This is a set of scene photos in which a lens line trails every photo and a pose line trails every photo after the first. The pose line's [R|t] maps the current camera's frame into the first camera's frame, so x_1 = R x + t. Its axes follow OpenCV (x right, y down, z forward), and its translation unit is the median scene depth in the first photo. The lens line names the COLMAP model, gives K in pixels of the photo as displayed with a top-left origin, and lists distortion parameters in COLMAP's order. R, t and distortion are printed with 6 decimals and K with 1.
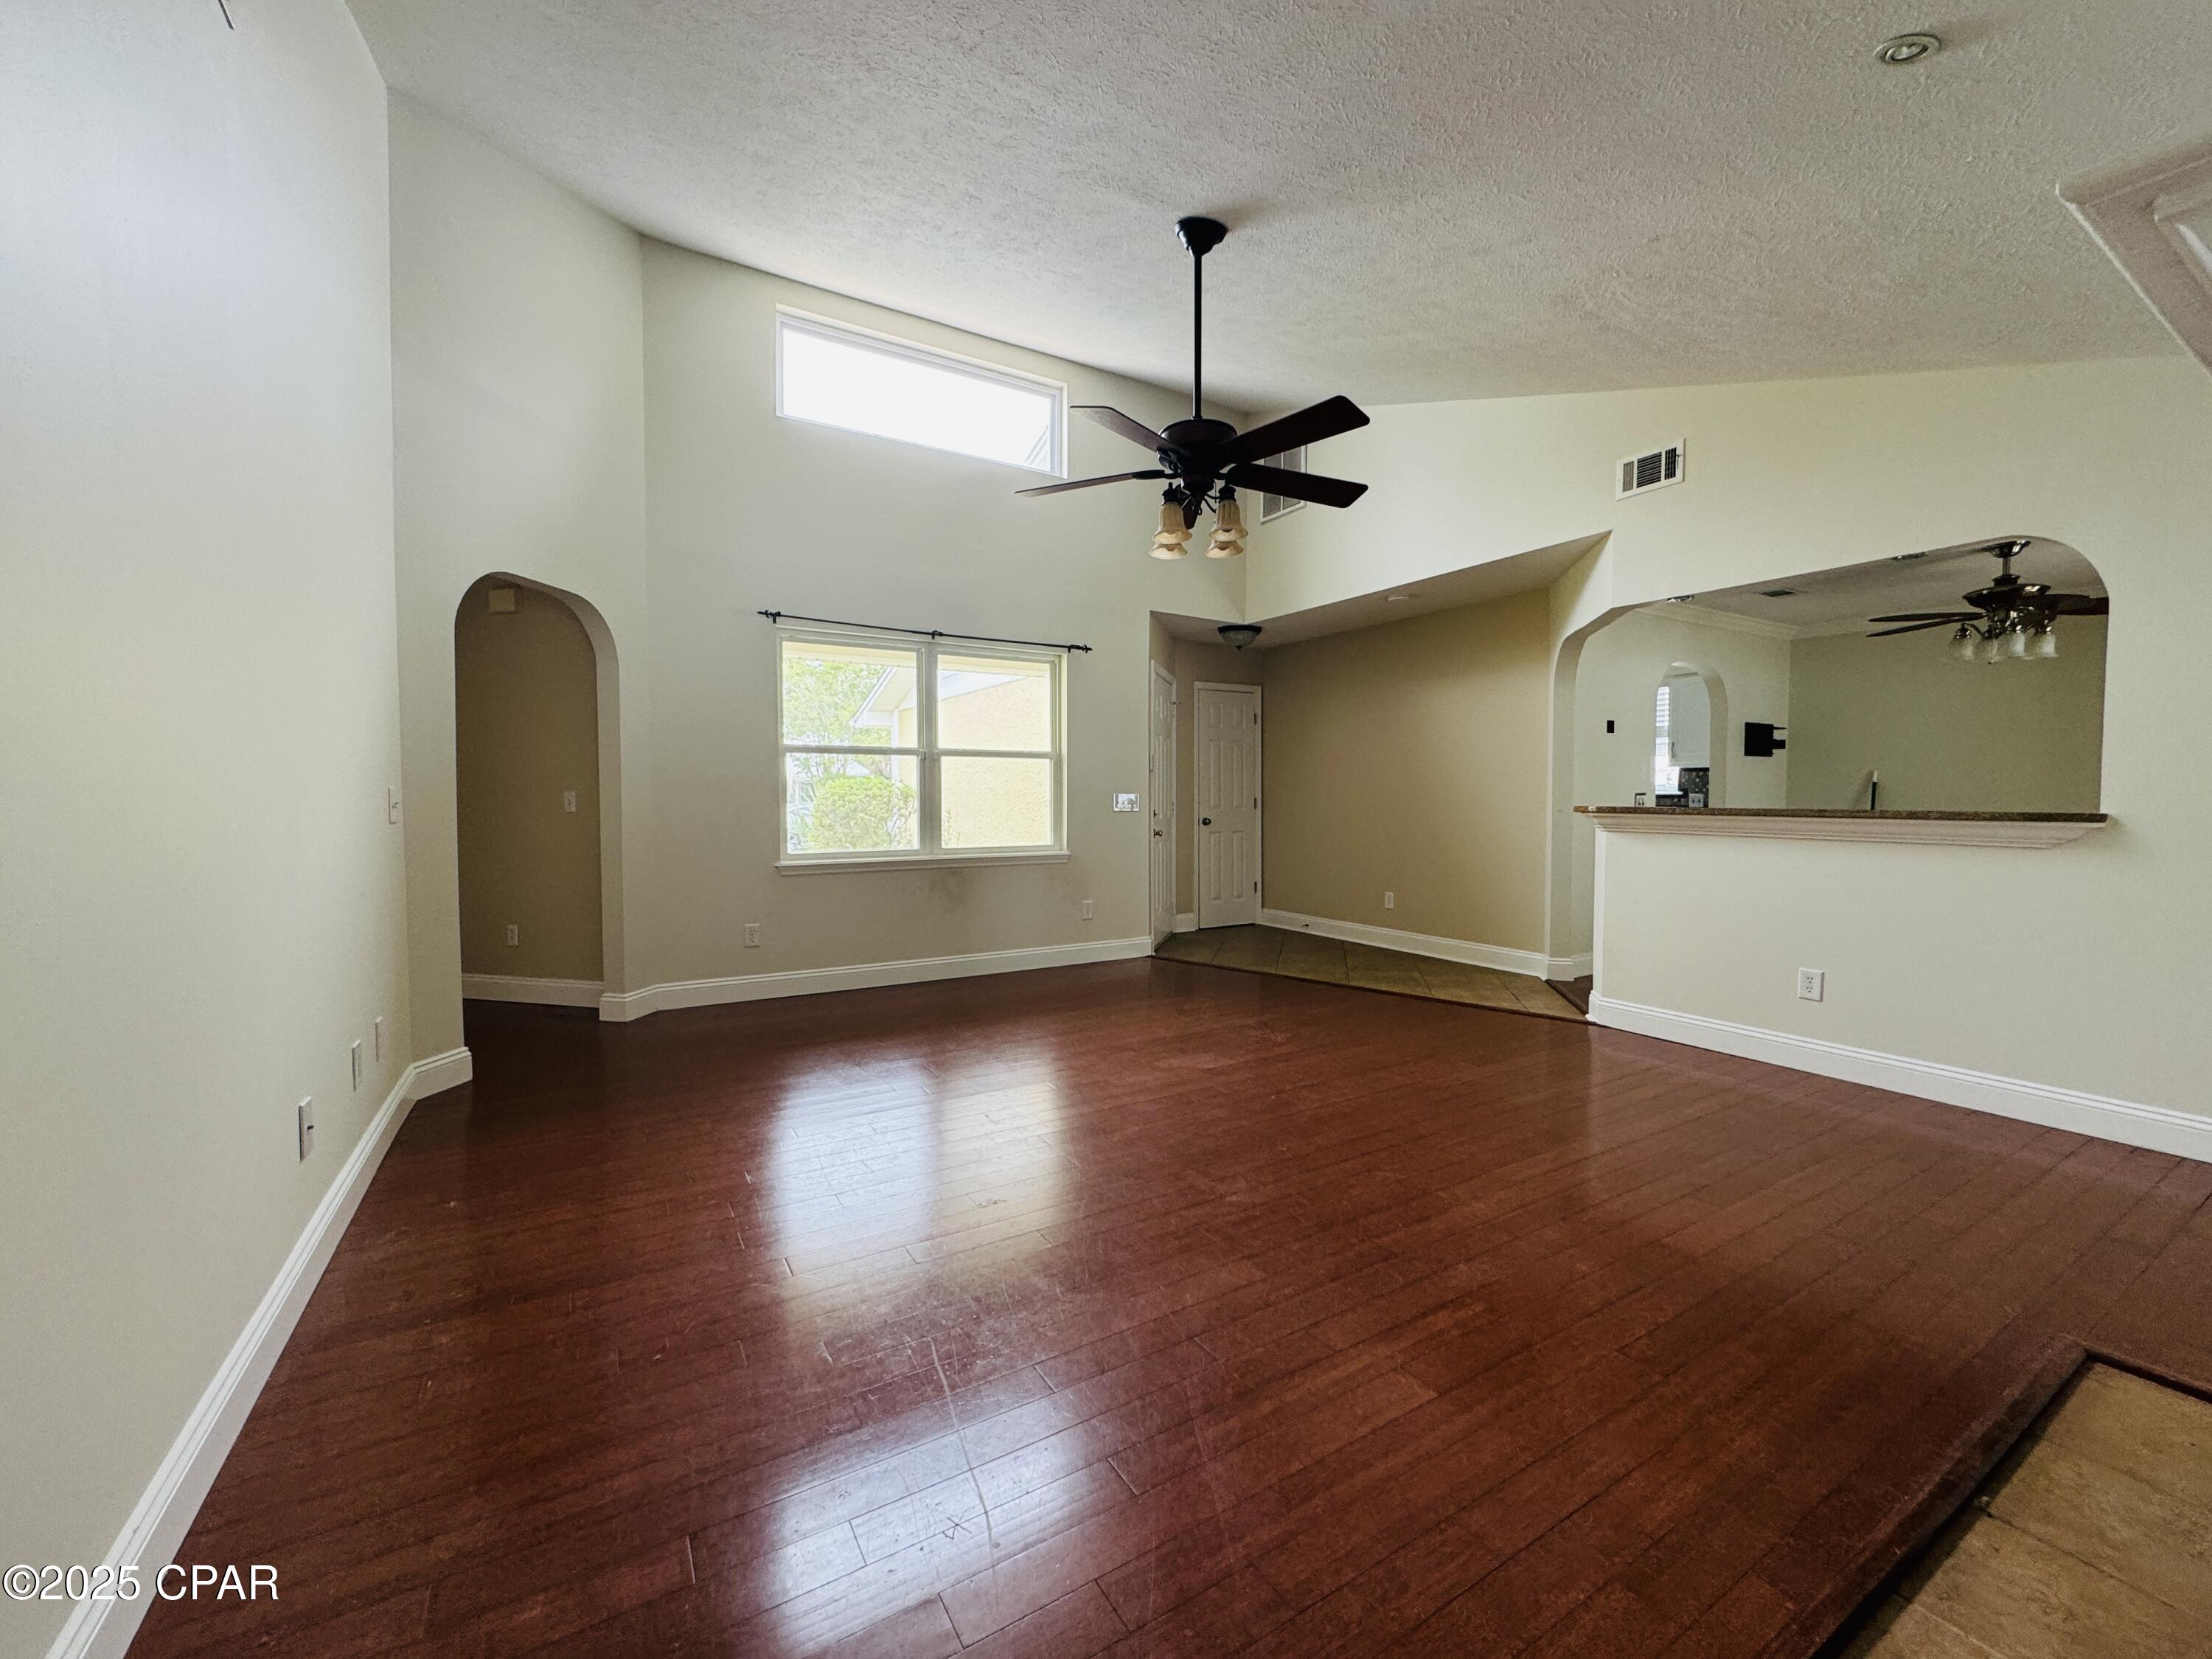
lens RADIAL K [[879.3, 0, 1105.8], [0, 879.3, 829.0], [0, 0, 1]] dist [0.008949, -0.000557]
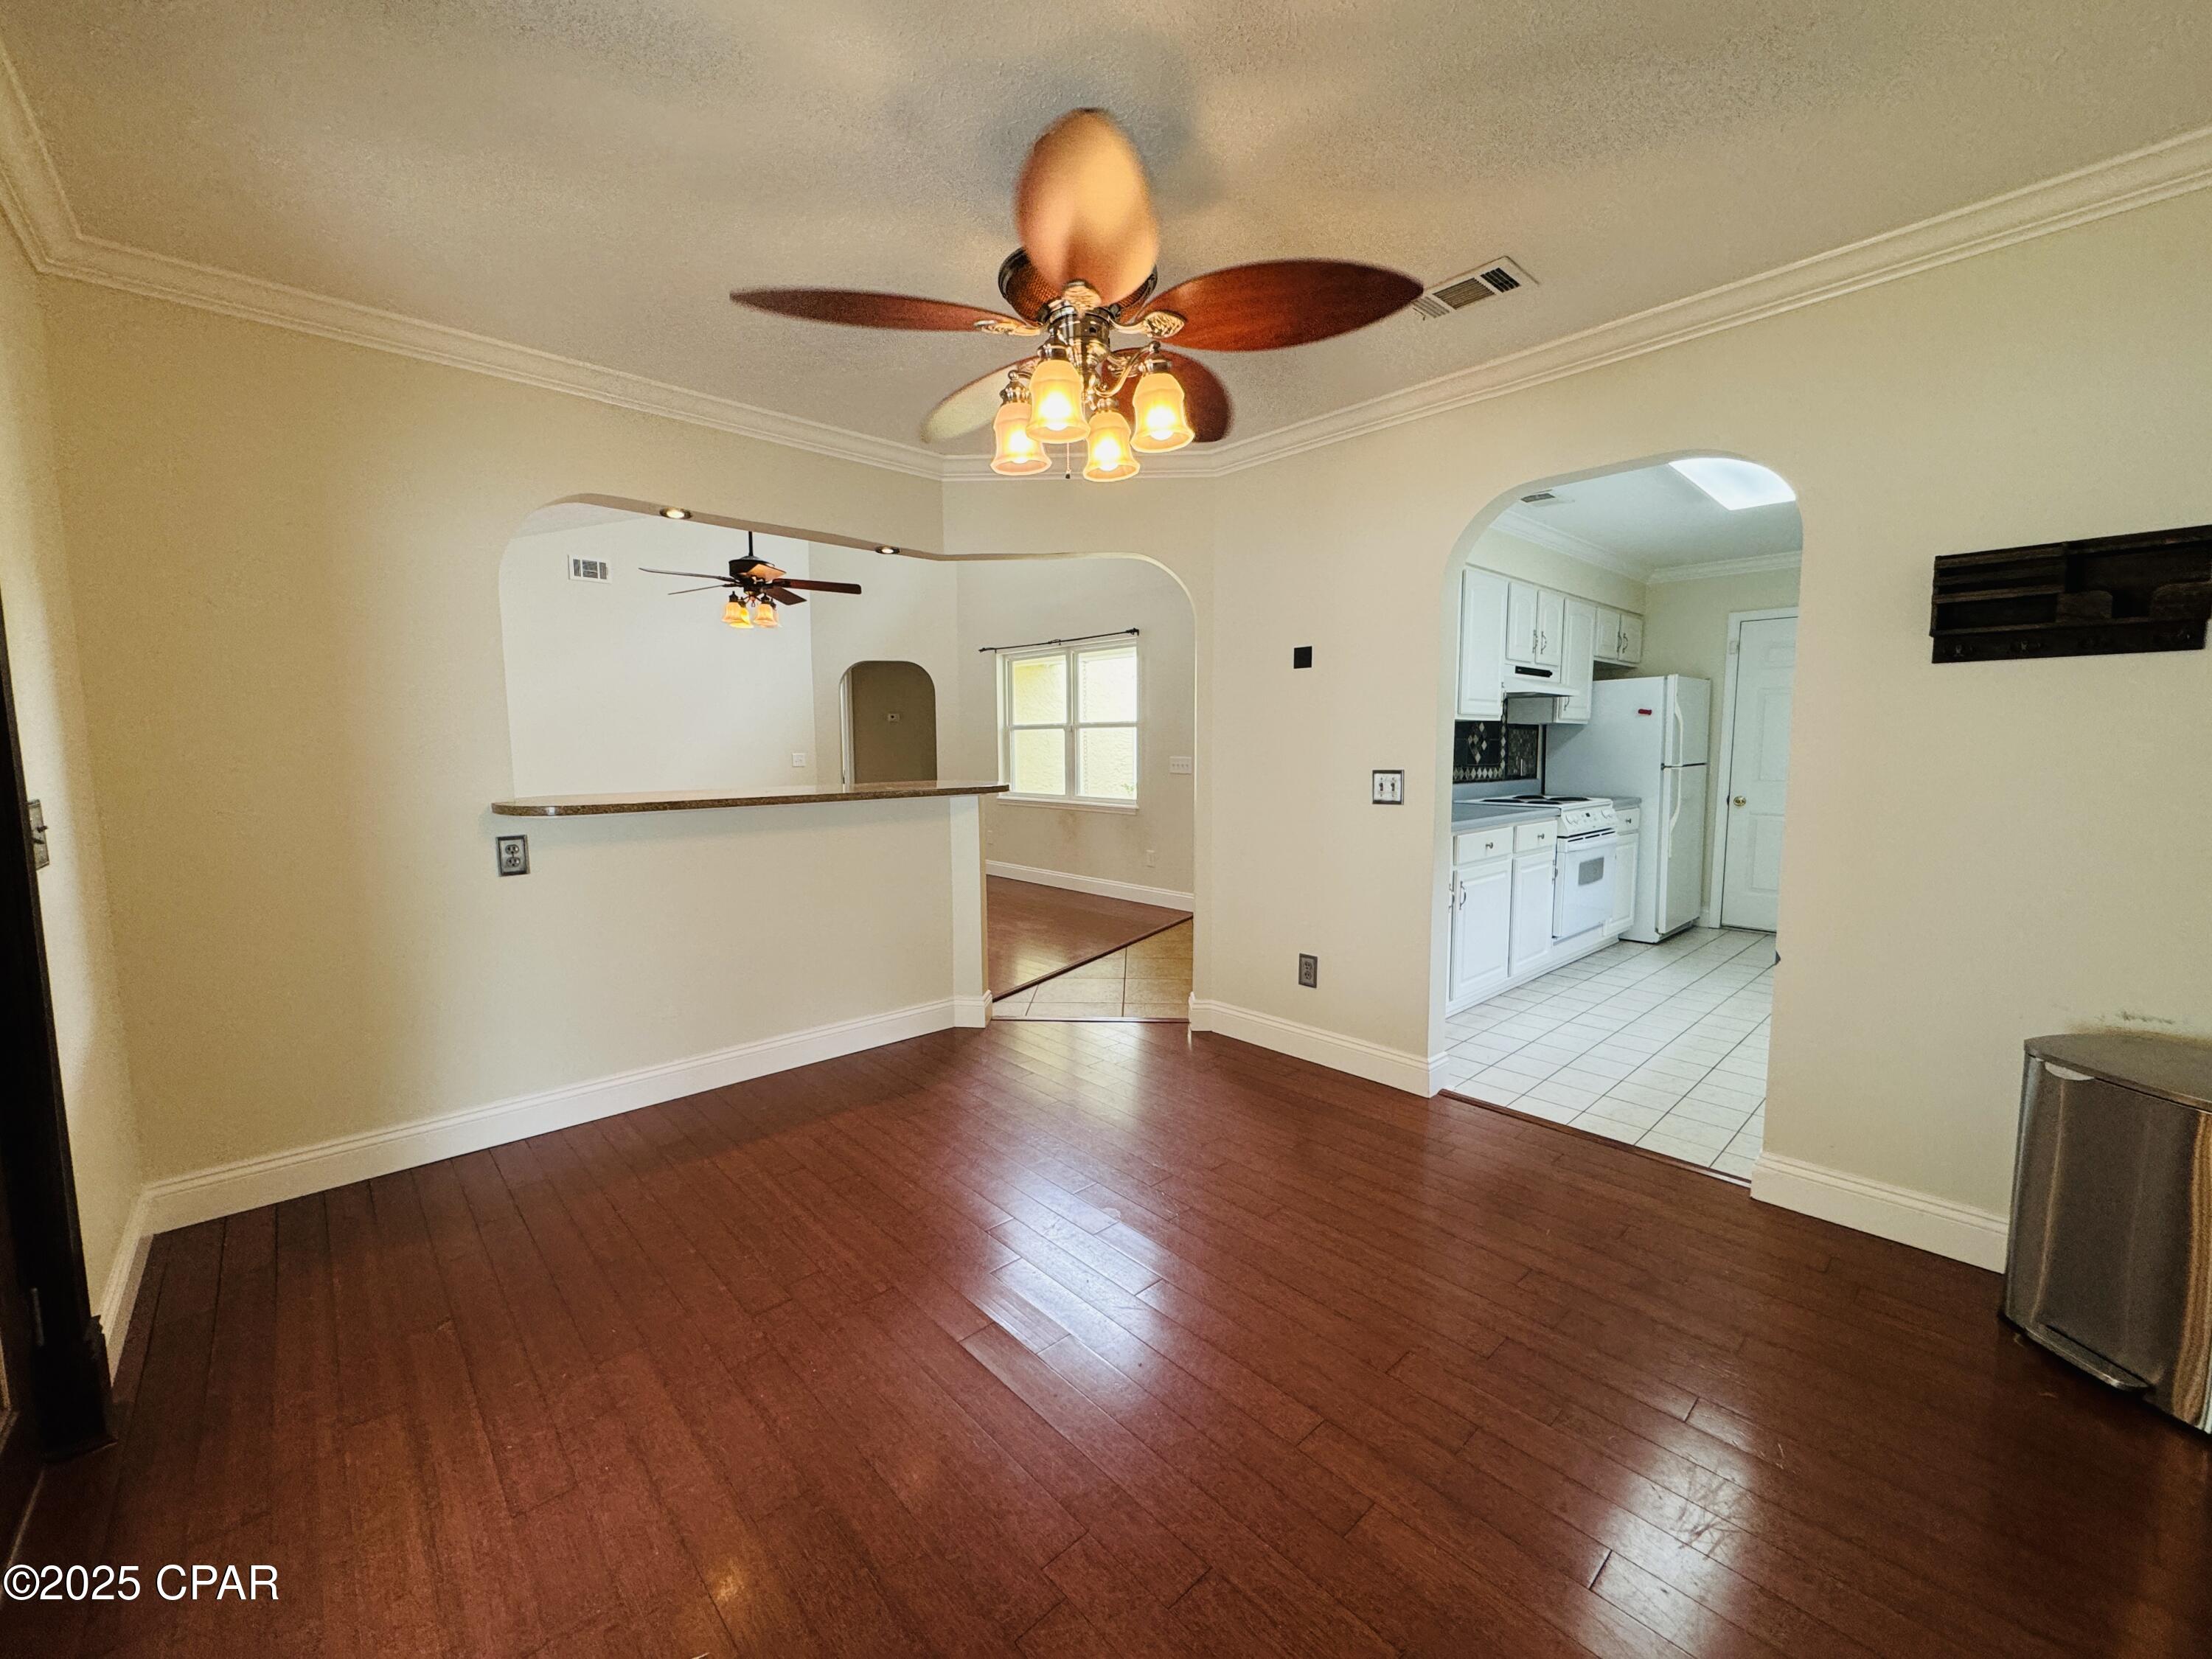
lens RADIAL K [[879.3, 0, 1103.7], [0, 879.3, 830.9], [0, 0, 1]] dist [0.008949, -0.000557]
pose [[0.198683, 0.095578, -0.975392, 1.166990], [-0.033262, 0.995318, 0.090755, -0.049406], [0.979499, 0.014412, 0.200932, 0.765224]]
